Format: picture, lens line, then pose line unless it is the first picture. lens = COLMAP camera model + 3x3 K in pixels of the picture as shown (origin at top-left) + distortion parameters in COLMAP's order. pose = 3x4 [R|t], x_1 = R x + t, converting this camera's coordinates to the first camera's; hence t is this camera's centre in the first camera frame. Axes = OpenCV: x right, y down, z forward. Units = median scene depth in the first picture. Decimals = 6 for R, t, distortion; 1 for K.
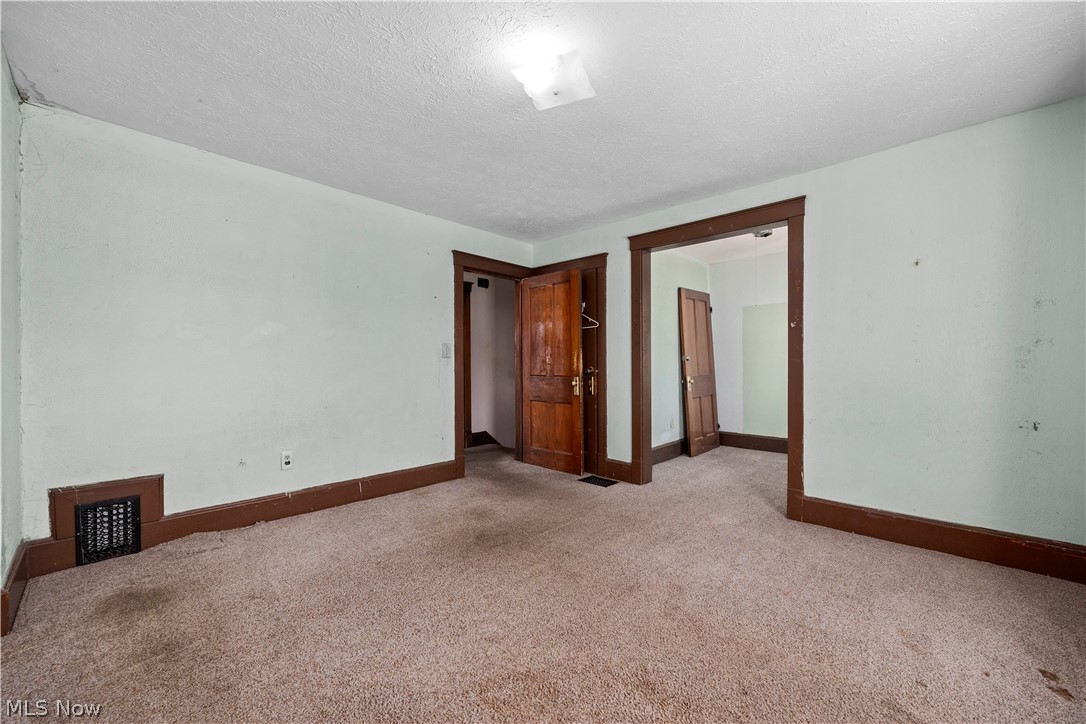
lens RADIAL K [[421.5, 0, 542.8], [0, 421.5, 362.4], [0, 0, 1]] dist [-0.002289, -0.000616]
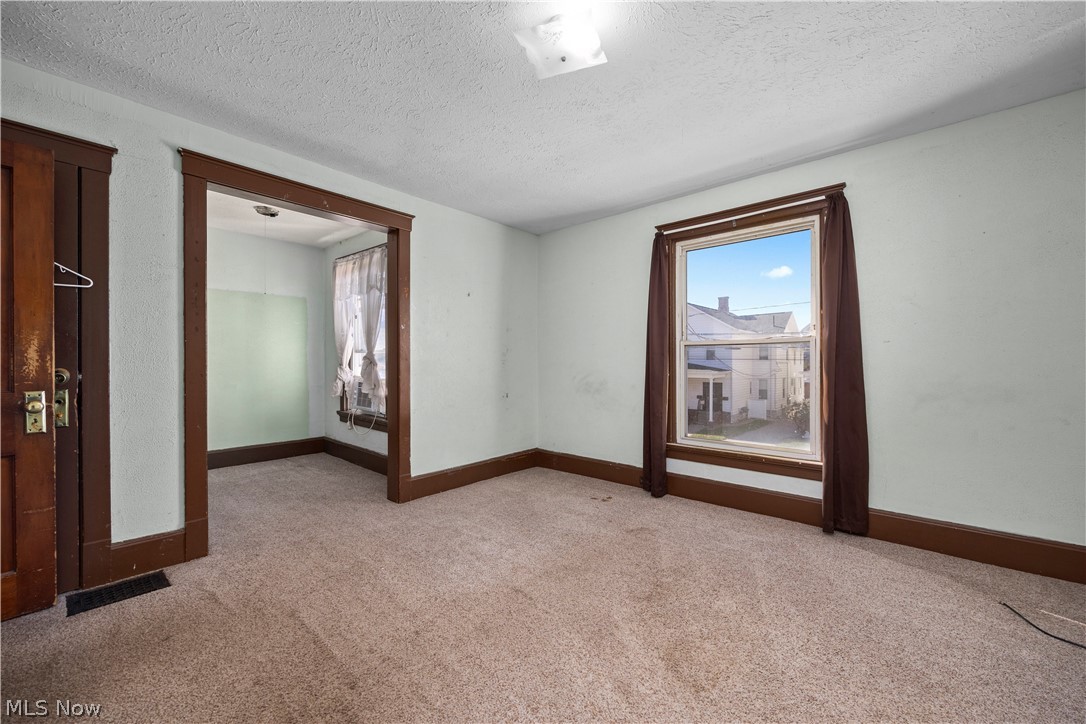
lens RADIAL K [[421.5, 0, 542.4], [0, 421.5, 362.0], [0, 0, 1]] dist [-0.002289, -0.000616]
pose [[-0.032556, 0.001152, 0.999469, -0.383230], [0.000446, 0.999999, -0.001138, 0.003640], [-0.999470, 0.000408, -0.032557, 0.486271]]
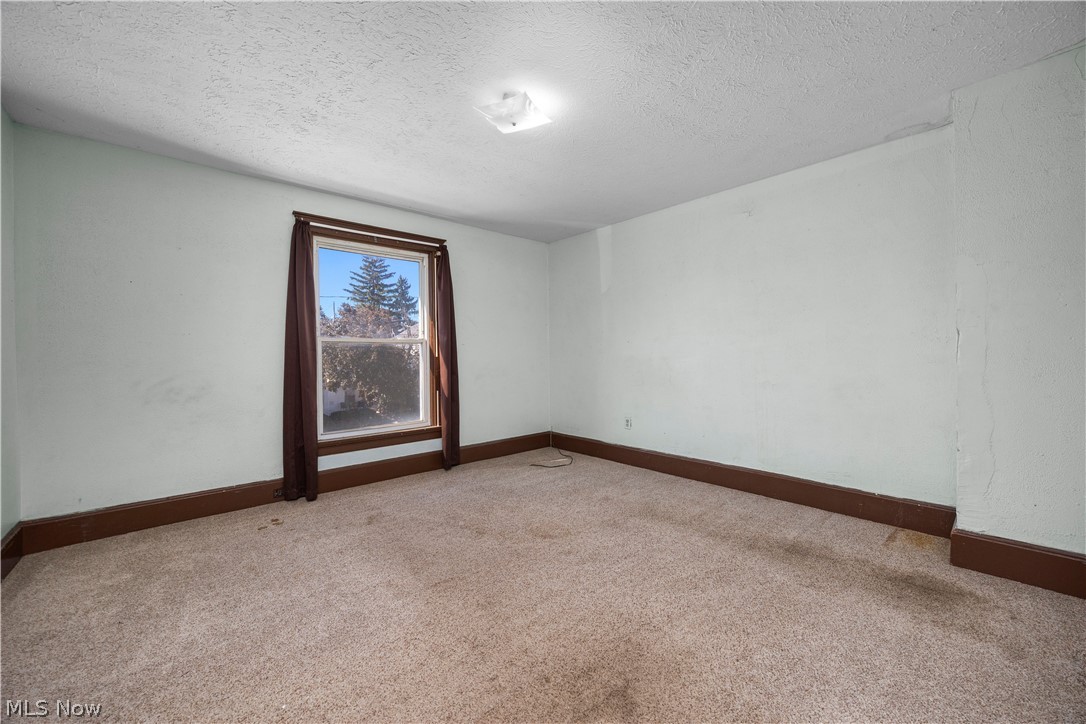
lens RADIAL K [[421.5, 0, 544.2], [0, 421.5, 363.3], [0, 0, 1]] dist [-0.002289, -0.000616]
pose [[-0.996690, 0.005346, 0.081115, -0.061900], [0.006698, 0.999843, 0.016409, 0.002564], [-0.081014, 0.016898, -0.996570, 0.975905]]
